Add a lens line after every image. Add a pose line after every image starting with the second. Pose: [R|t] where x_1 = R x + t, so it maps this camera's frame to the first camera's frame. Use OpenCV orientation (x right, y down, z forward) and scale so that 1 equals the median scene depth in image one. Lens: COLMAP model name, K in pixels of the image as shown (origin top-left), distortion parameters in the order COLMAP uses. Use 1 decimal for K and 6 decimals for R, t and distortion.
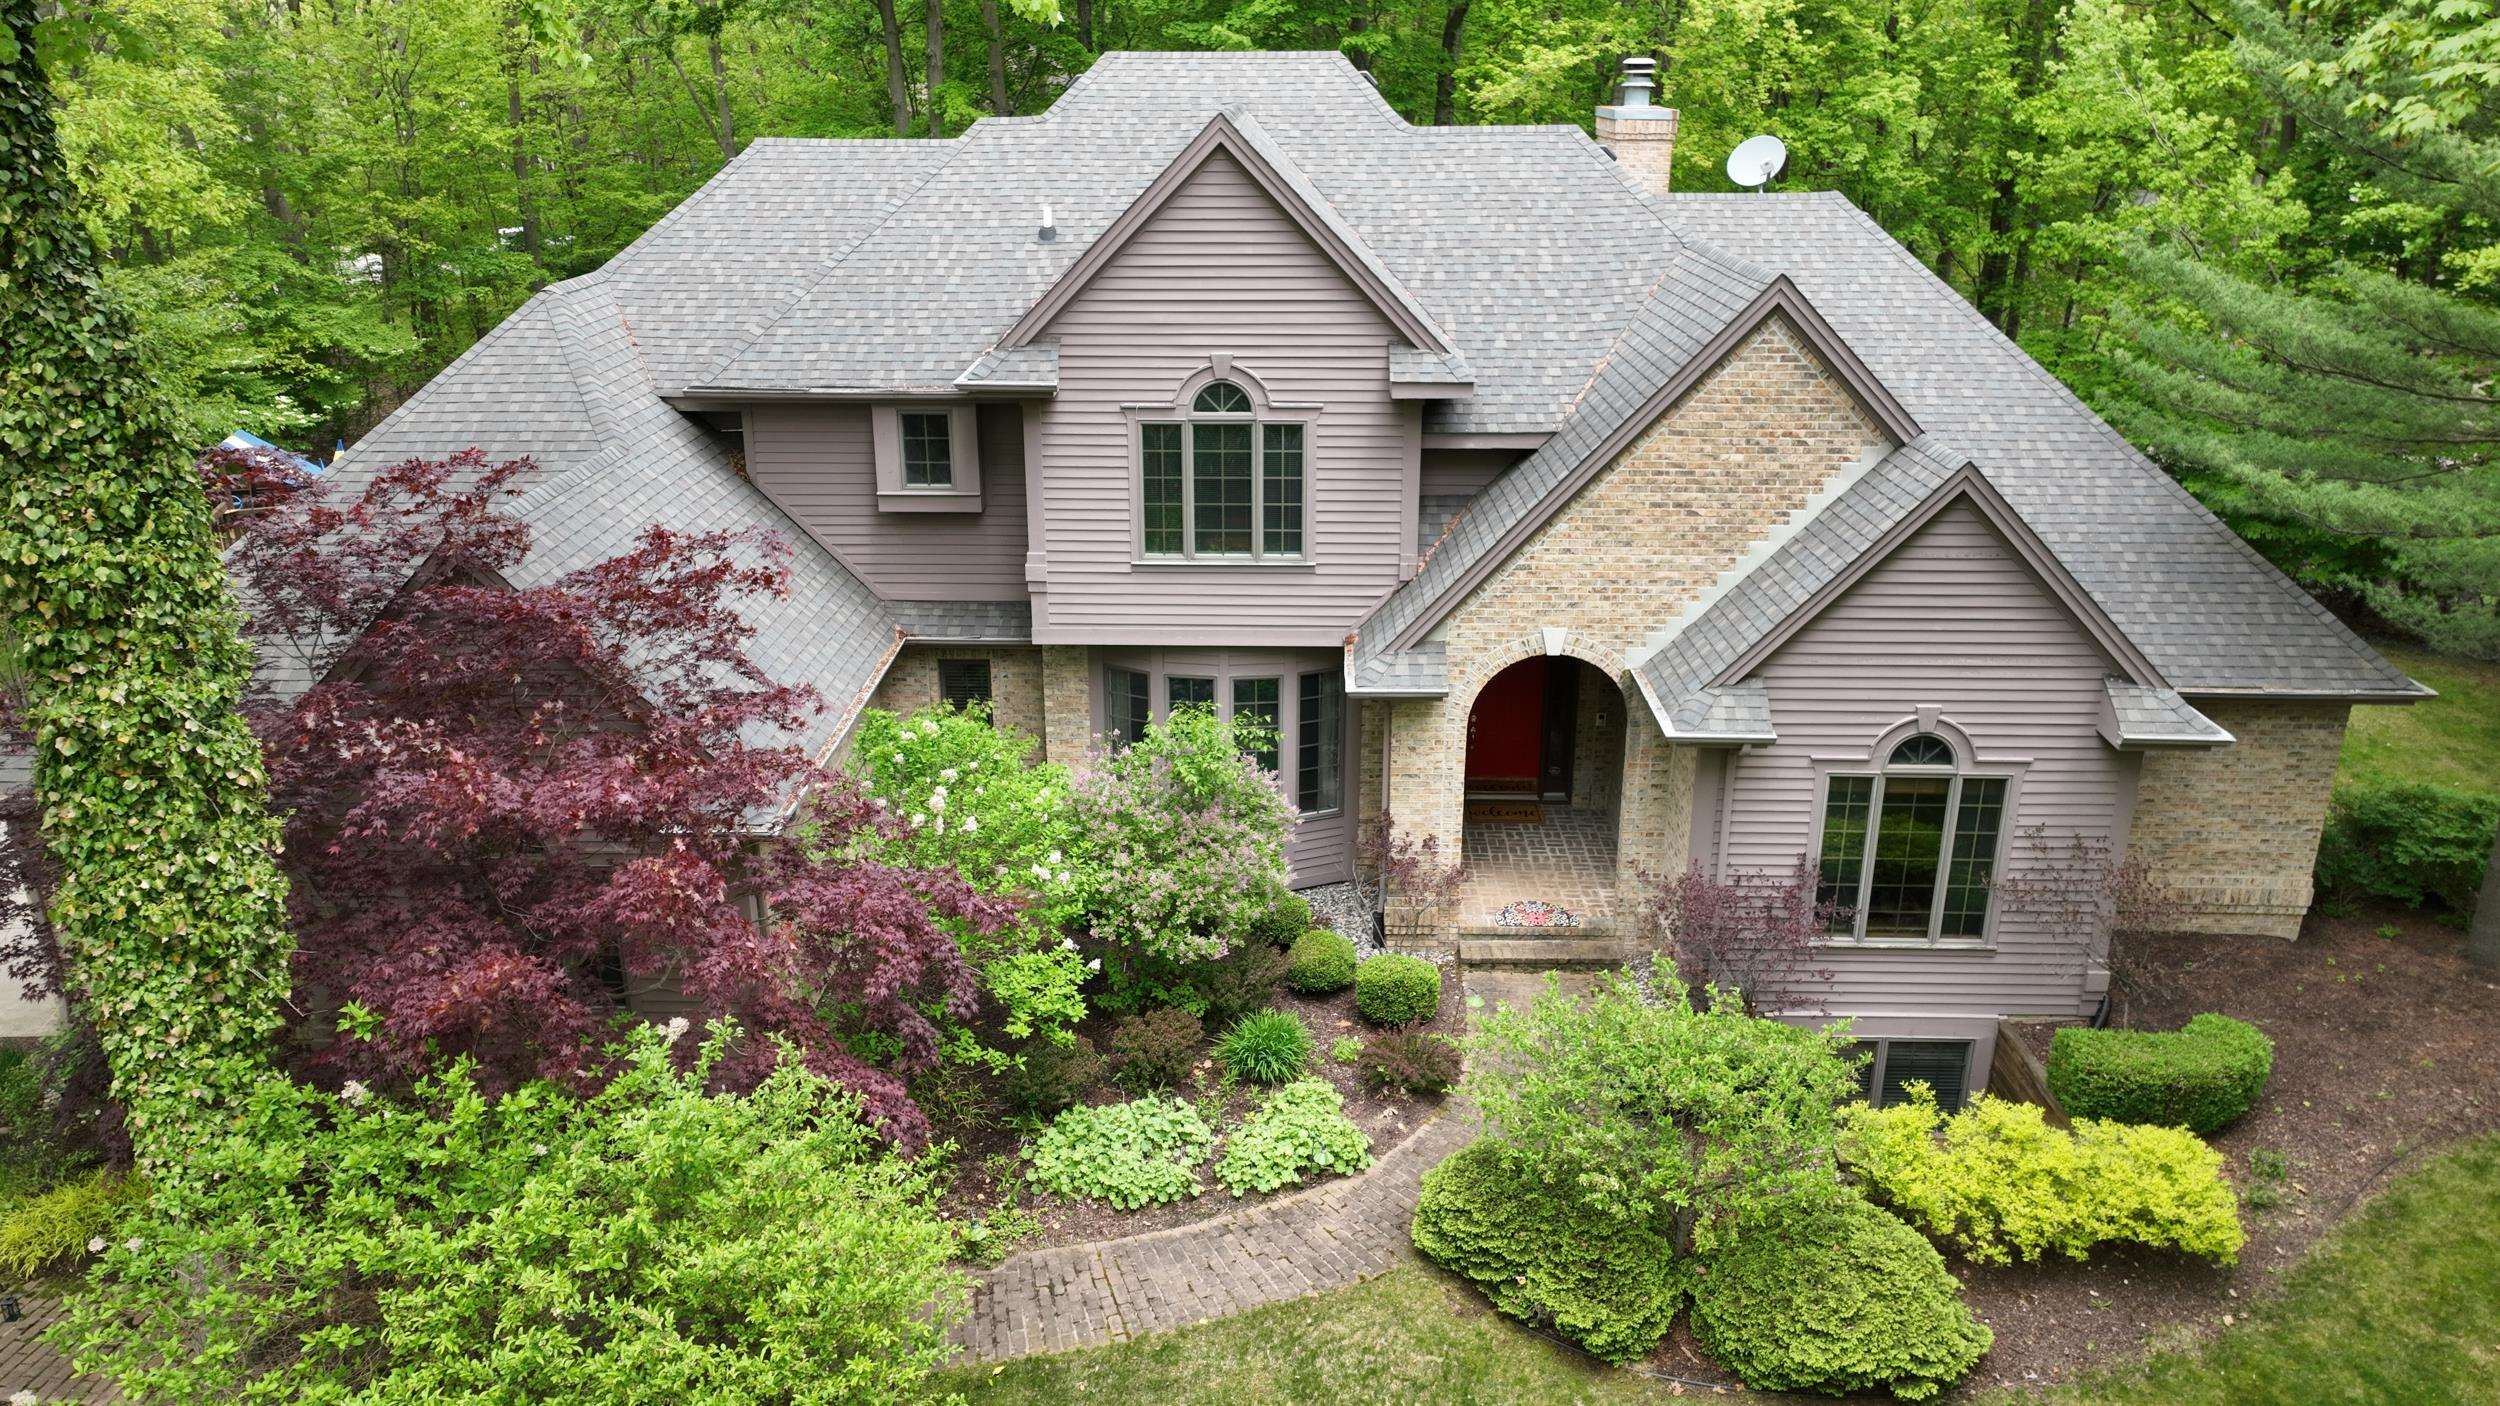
lens RADIAL K [[1759.7, 0, 1248.3], [0, 1759.7, 700.4], [0, 0, 1]] dist [0.011697, 0.005944]
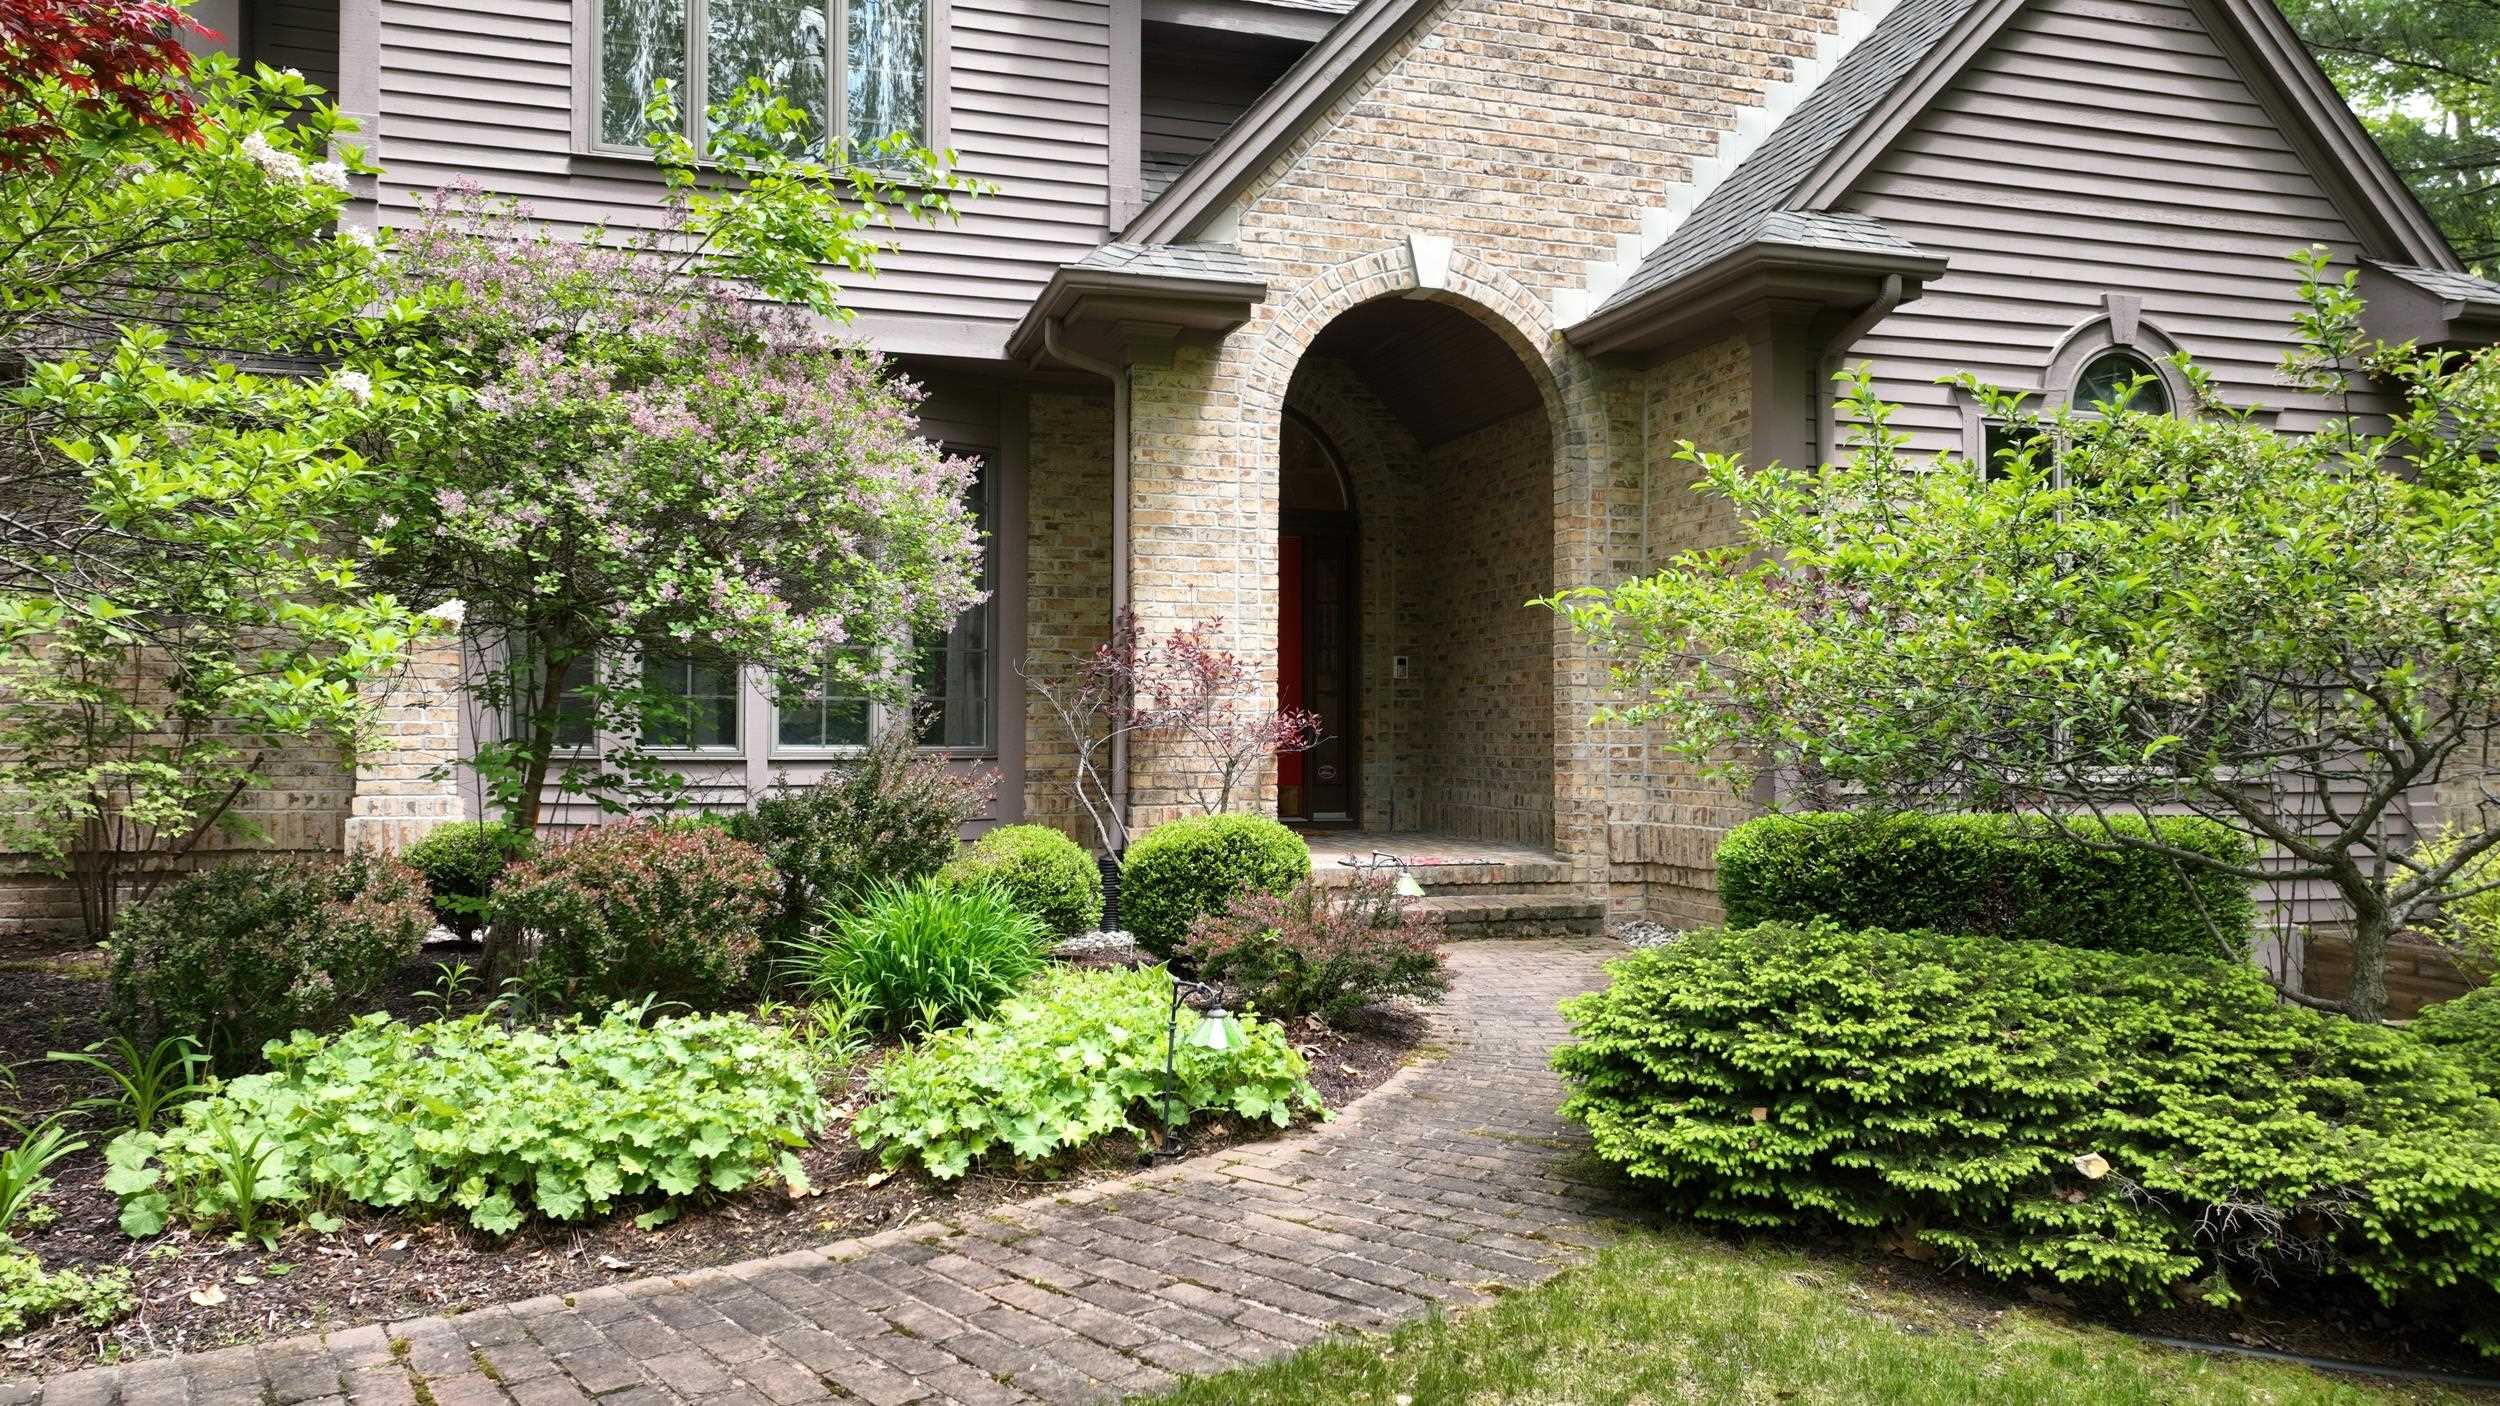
lens RADIAL K [[1759.7, 0, 1256.8], [0, 1759.7, 708.4], [0, 0, 1]] dist [0.011697, 0.005944]
pose [[0.948350, 0.008041, 0.317124, -0.044901], [0.101789, 0.939105, -0.328209, 0.277116], [-0.300452, 0.343537, 0.889781, 0.629777]]
